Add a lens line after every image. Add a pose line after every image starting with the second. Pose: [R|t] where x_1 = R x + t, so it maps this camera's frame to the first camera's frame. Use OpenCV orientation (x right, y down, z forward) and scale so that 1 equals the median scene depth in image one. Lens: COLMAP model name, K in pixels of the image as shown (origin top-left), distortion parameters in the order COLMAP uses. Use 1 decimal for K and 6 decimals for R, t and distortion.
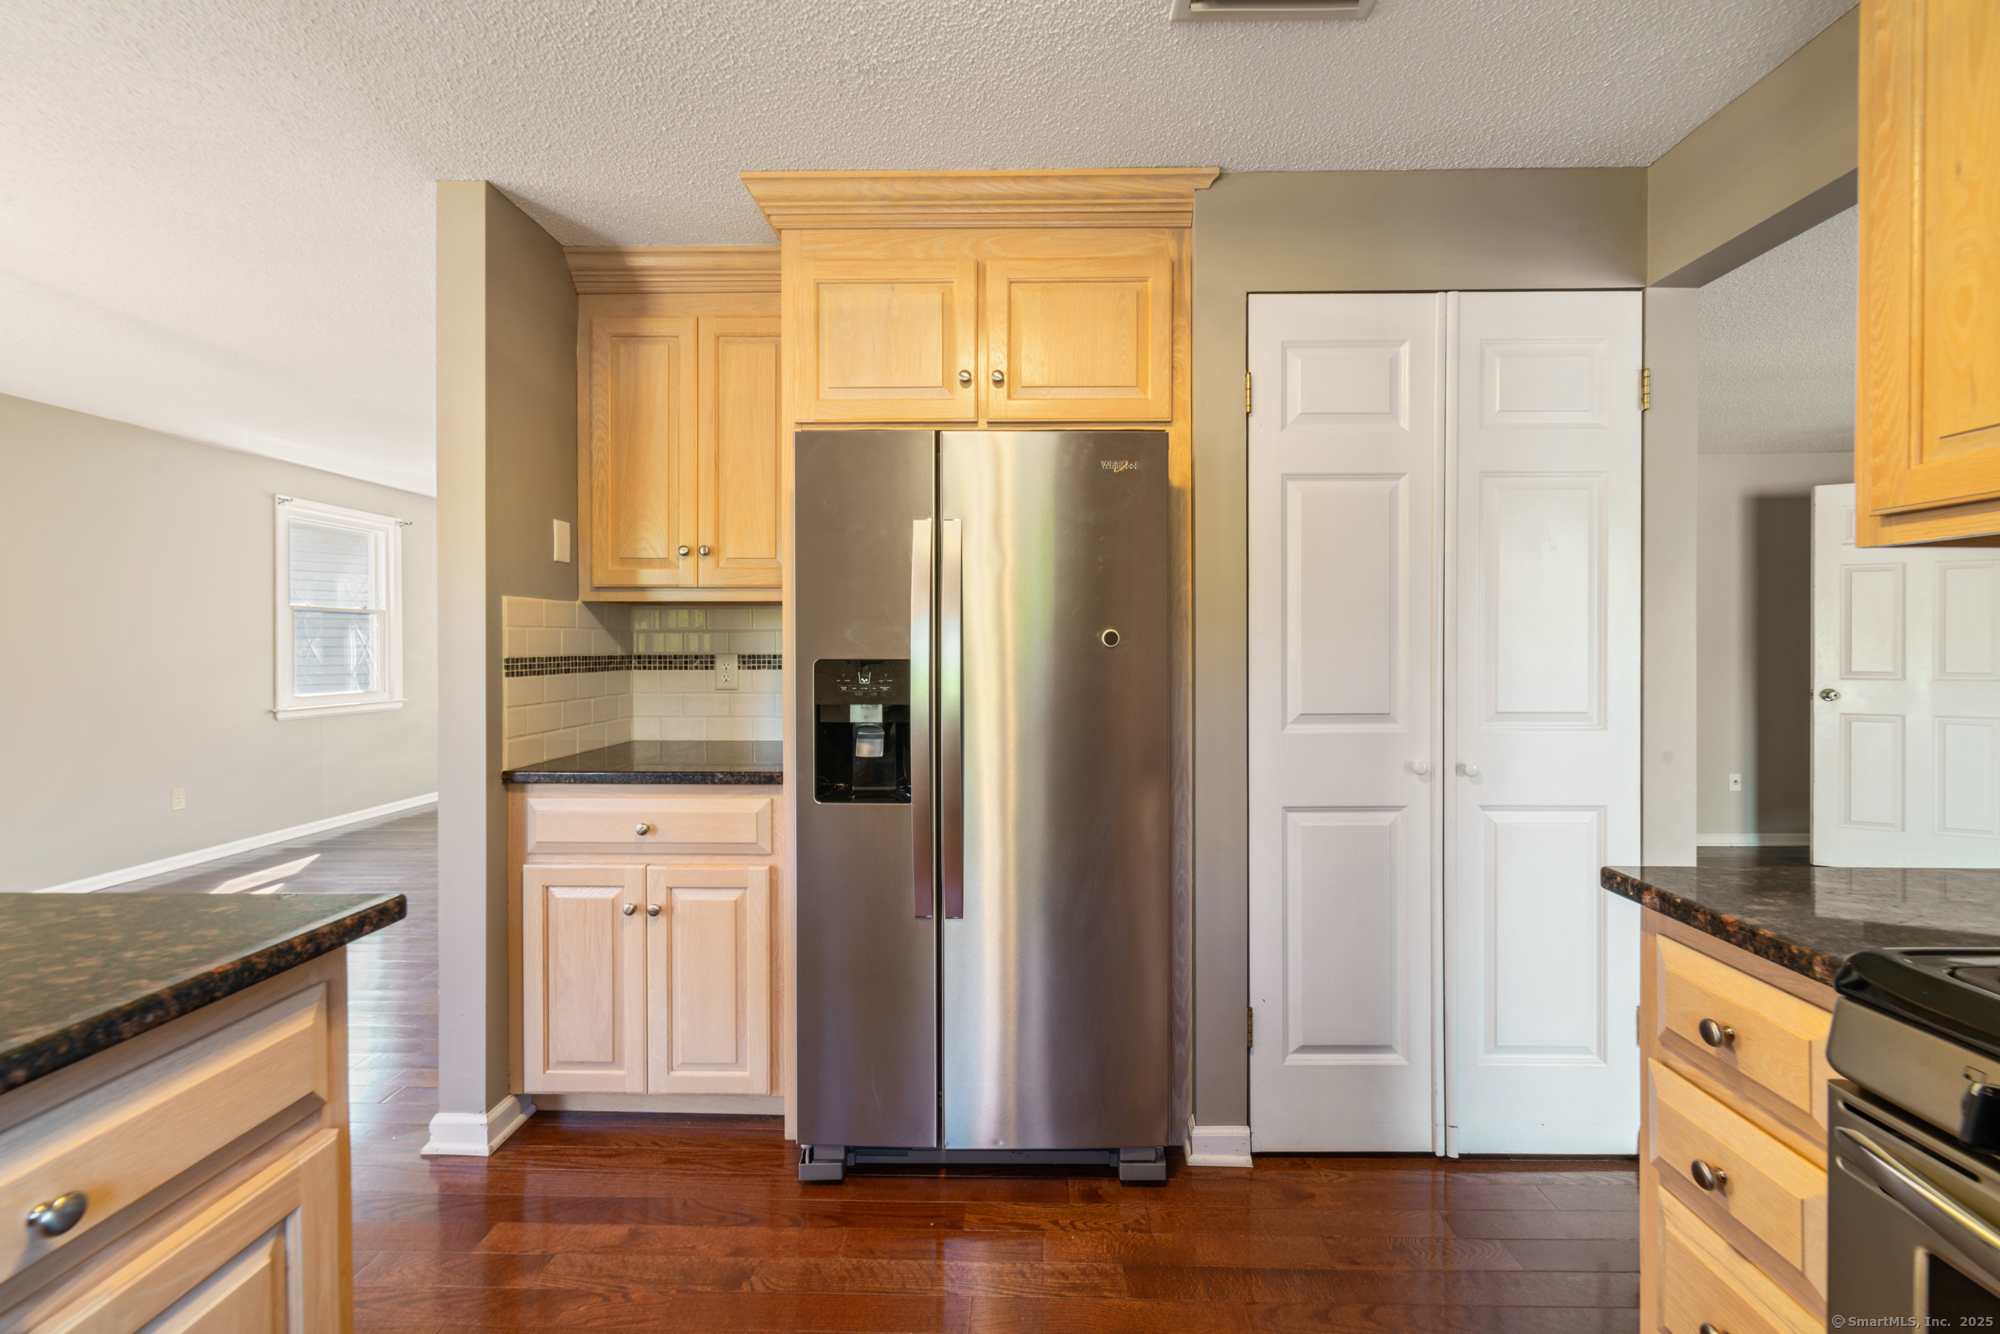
lens RADIAL K [[777.5, 0, 1000.0], [0, 777.5, 667.0], [0, 0, 1]] dist [0.000943, 0.000003]
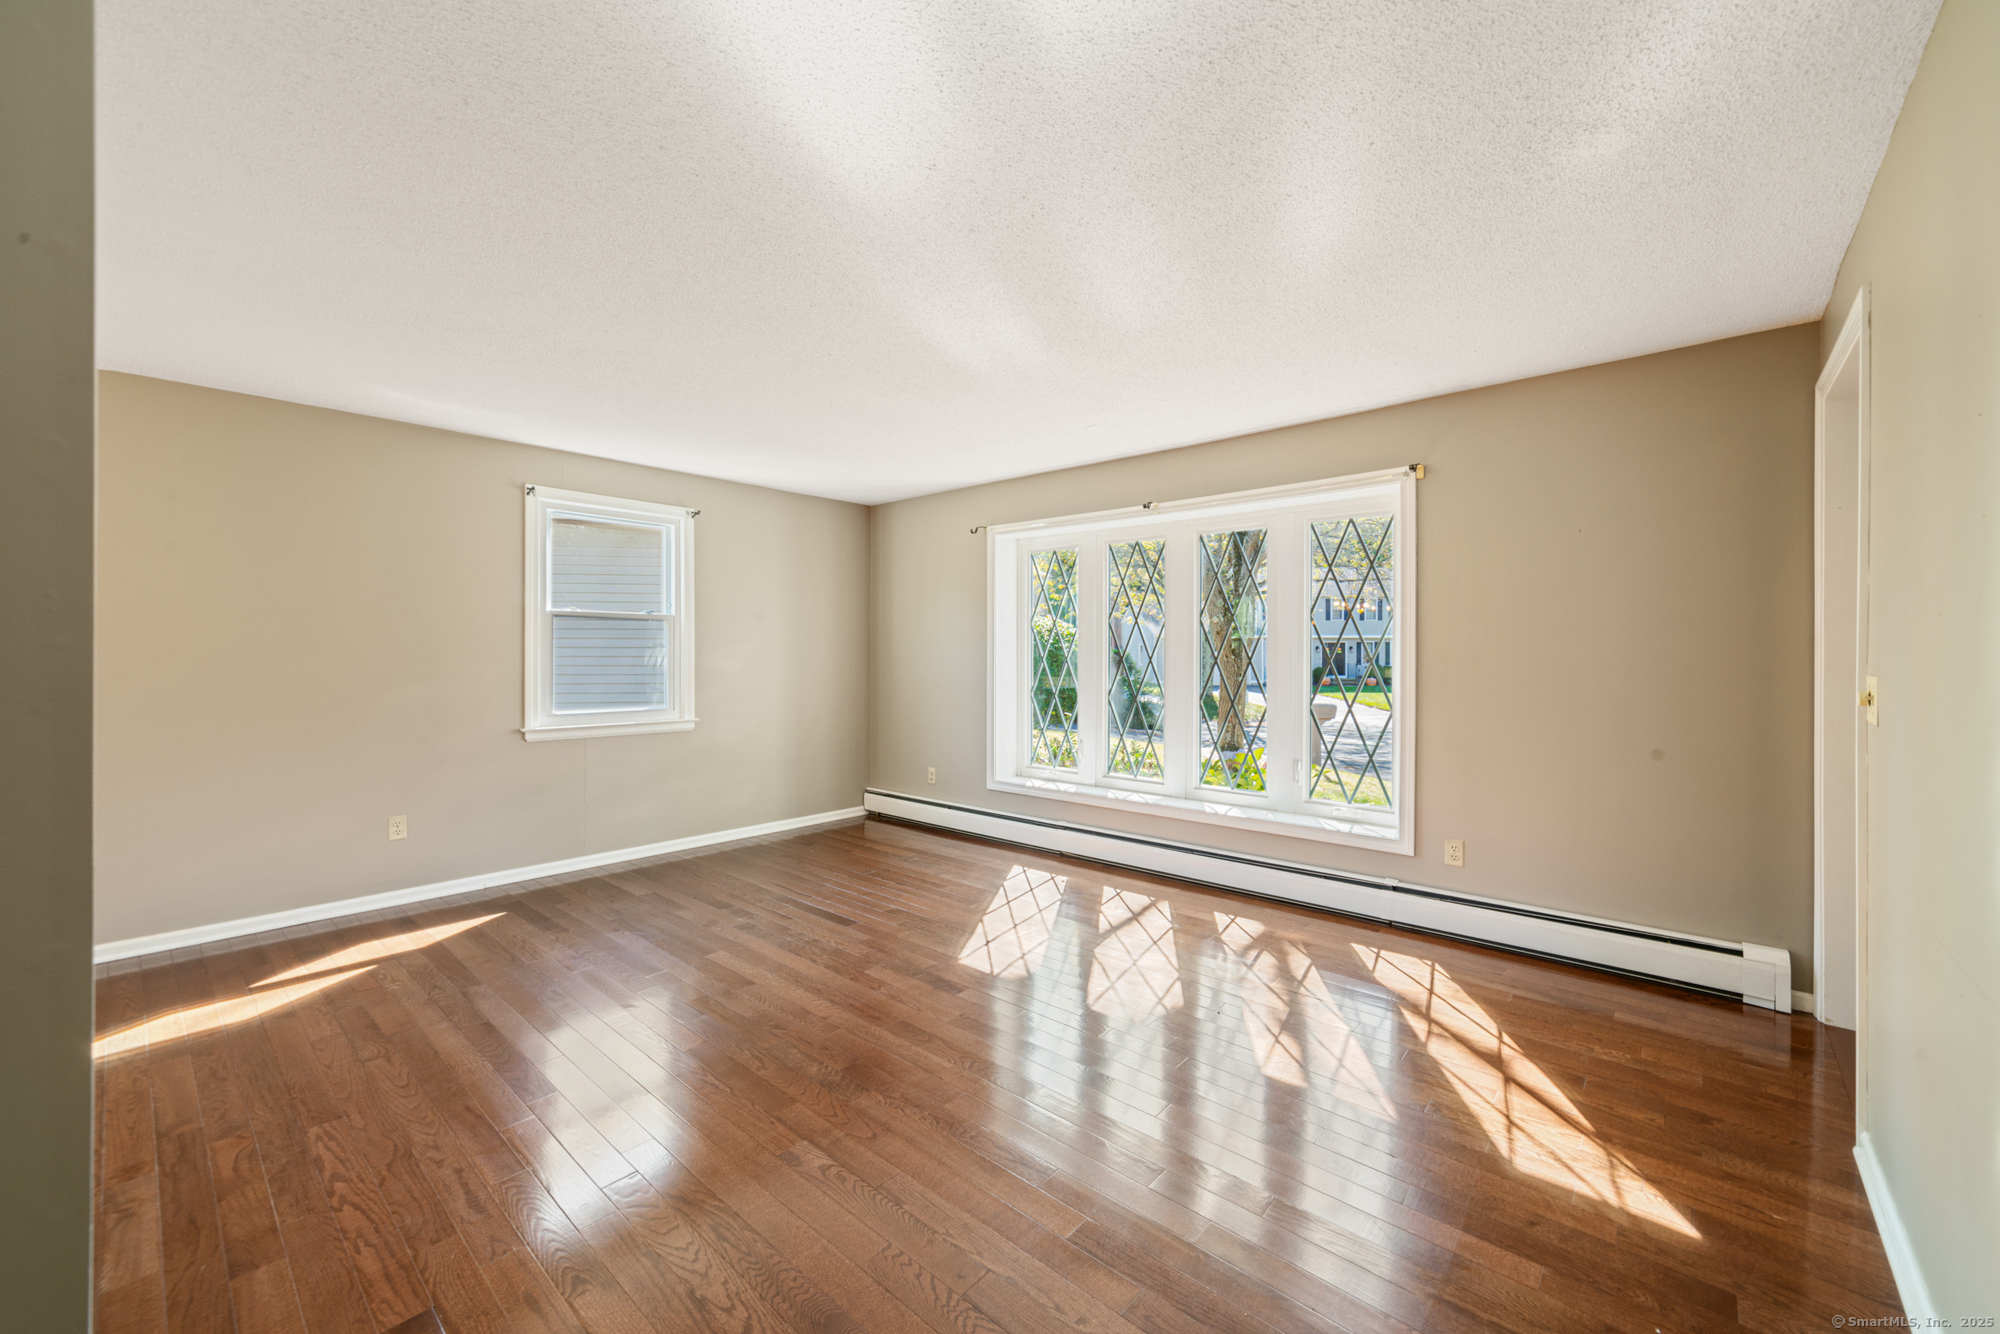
lens RADIAL K [[777.5, 0, 1000.0], [0, 777.5, 667.0], [0, 0, 1]] dist [0.000943, 0.000003]
pose [[0.766604, 0.004989, -0.642101, 0.045893], [-0.013112, 0.999883, -0.007884, -0.016174], [0.641987, 0.014463, 0.766579, 0.668495]]
